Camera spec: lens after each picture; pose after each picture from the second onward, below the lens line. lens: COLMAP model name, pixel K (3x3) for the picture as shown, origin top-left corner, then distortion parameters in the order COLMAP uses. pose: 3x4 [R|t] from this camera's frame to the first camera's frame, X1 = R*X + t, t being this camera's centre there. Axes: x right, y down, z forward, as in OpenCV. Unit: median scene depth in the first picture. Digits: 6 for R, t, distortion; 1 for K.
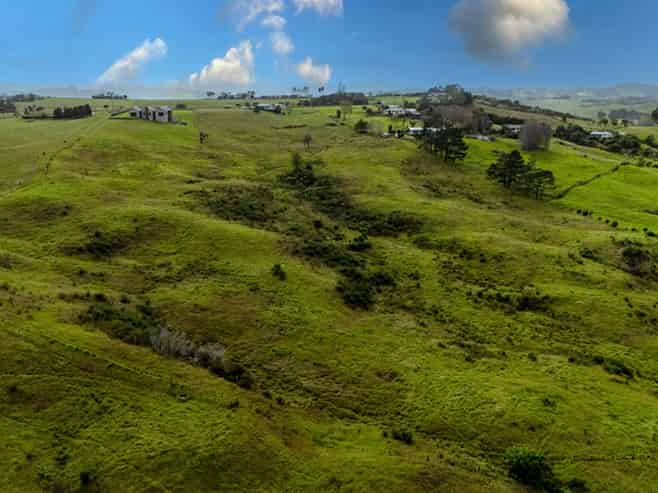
lens RADIAL K [[597.6, 0, 329.0], [0, 597.6, 246.5], [0, 0, 1]] dist [-0.066533, -0.008222]
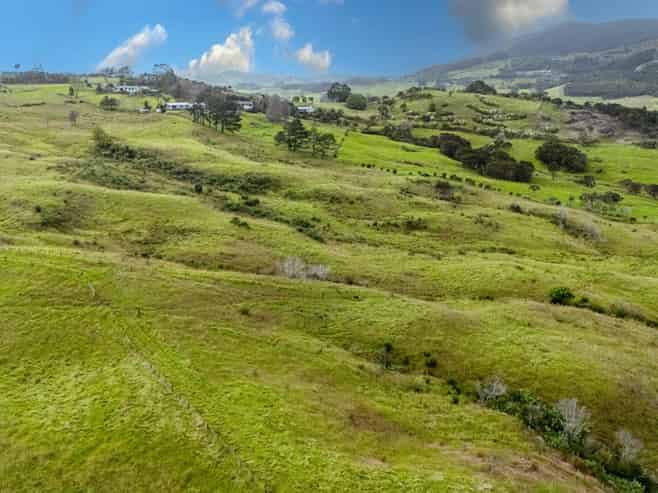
lens RADIAL K [[597.6, 0, 329.0], [0, 597.6, 246.5], [0, 0, 1]] dist [-0.066533, -0.008222]
pose [[0.842466, -0.140232, 0.520179, -0.261632], [0.118608, 0.990118, 0.074827, 0.008367], [-0.525532, -0.001342, 0.850773, -0.051788]]
